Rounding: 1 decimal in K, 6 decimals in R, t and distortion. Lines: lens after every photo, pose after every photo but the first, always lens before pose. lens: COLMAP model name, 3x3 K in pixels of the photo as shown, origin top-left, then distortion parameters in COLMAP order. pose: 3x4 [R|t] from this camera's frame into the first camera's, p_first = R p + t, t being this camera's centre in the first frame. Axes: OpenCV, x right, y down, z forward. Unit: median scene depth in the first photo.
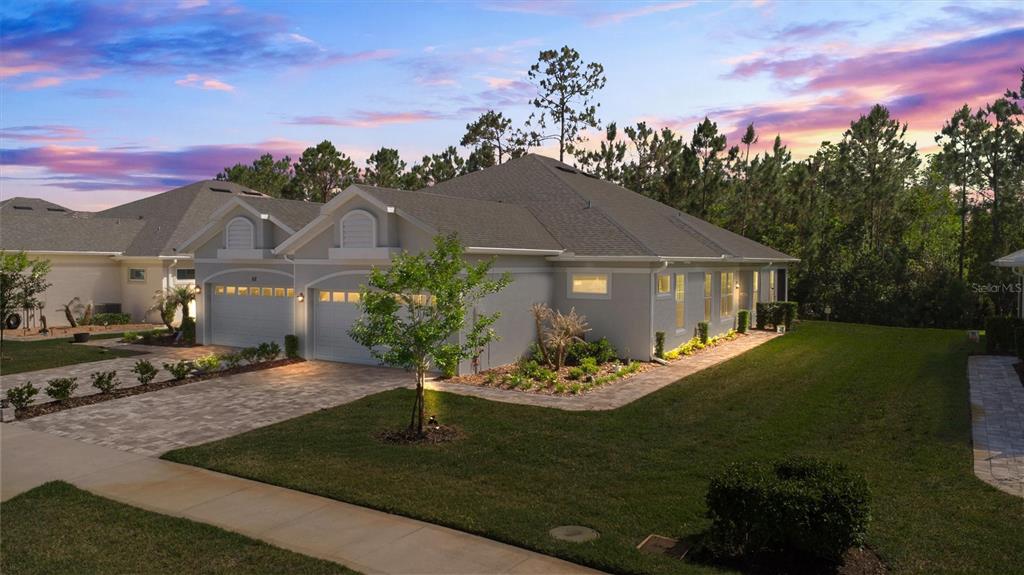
lens RADIAL K [[749.9, 0, 506.9], [0, 749.9, 284.1], [0, 0, 1]] dist [-0.025227, 0.004180]
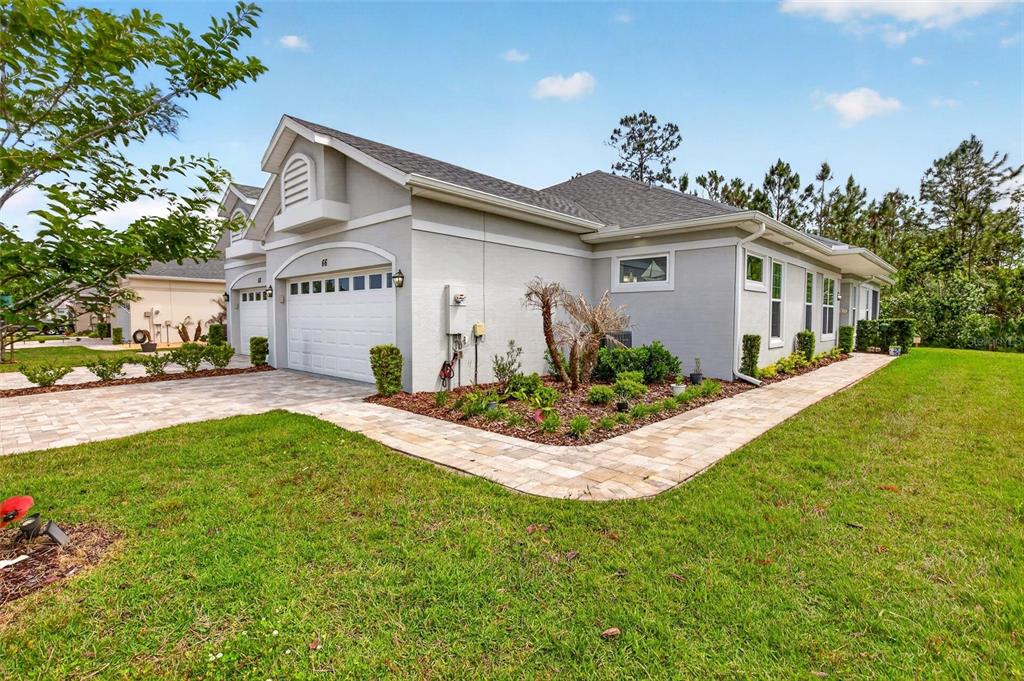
lens RADIAL K [[472.0, 0, 518.9], [0, 472.0, 347.3], [0, 0, 1]] dist [0.007975, -0.002697]
pose [[0.979746, 0.011721, -0.199901, 0.097037], [-0.007602, 0.999743, 0.021360, 0.071341], [0.200100, -0.019408, 0.979583, 0.599253]]
